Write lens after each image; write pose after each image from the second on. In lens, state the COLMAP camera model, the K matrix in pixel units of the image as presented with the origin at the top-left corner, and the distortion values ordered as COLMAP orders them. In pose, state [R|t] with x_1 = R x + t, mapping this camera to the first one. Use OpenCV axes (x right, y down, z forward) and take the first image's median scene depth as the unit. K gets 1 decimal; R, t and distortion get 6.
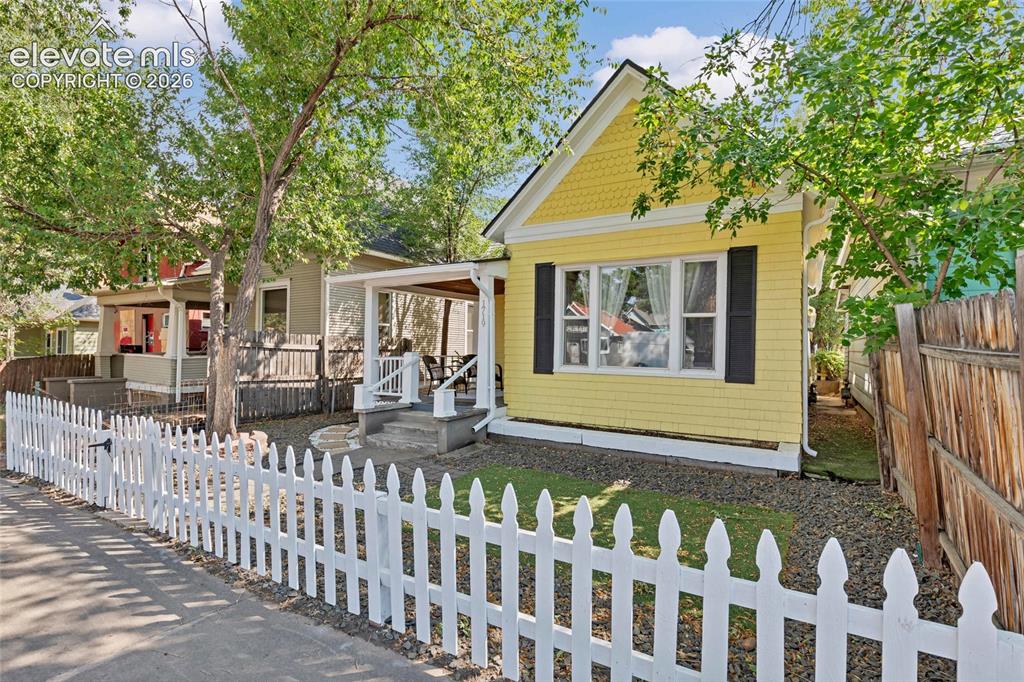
lens RADIAL K [[499.8, 0, 512.0], [0, 499.8, 341.0], [0, 0, 1]] dist [-0.000216, -0.000937]
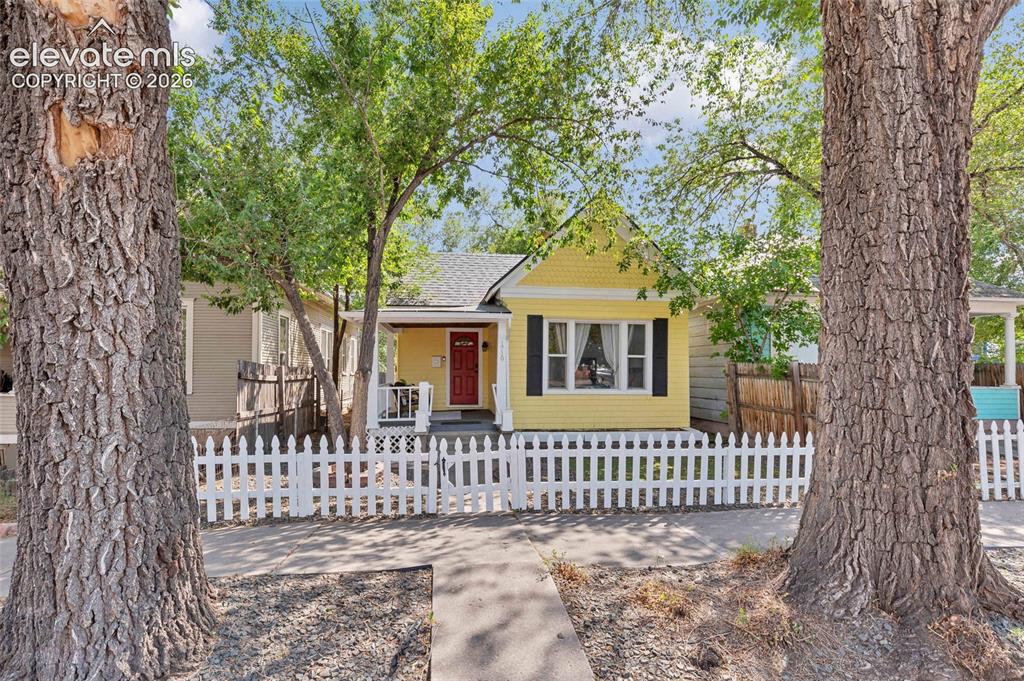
lens RADIAL K [[533.9, 0, 514.3], [0, 533.9, 364.8], [0, 0, 1]] dist [-0.000416, 0.000086]
pose [[0.781268, 0.002021, 0.624193, -1.028397], [-0.006284, 0.999970, 0.004628, -0.029778], [-0.624165, -0.007538, 0.781256, -0.128370]]
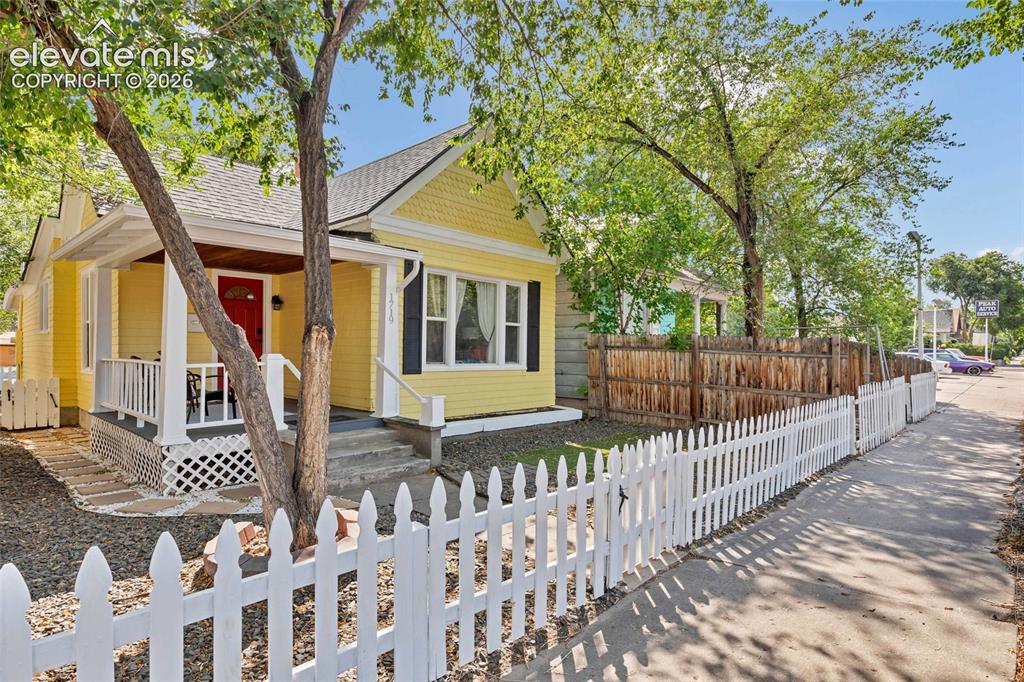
lens RADIAL K [[538.2, 0, 514.1], [0, 538.2, 352.0], [0, 0, 1]] dist [-0.001609, -0.000607]
pose [[0.203553, -0.008877, 0.979024, -1.066602], [-0.022884, 0.999643, 0.013822, 0.003528], [-0.978796, -0.025218, 0.203277, 0.676425]]
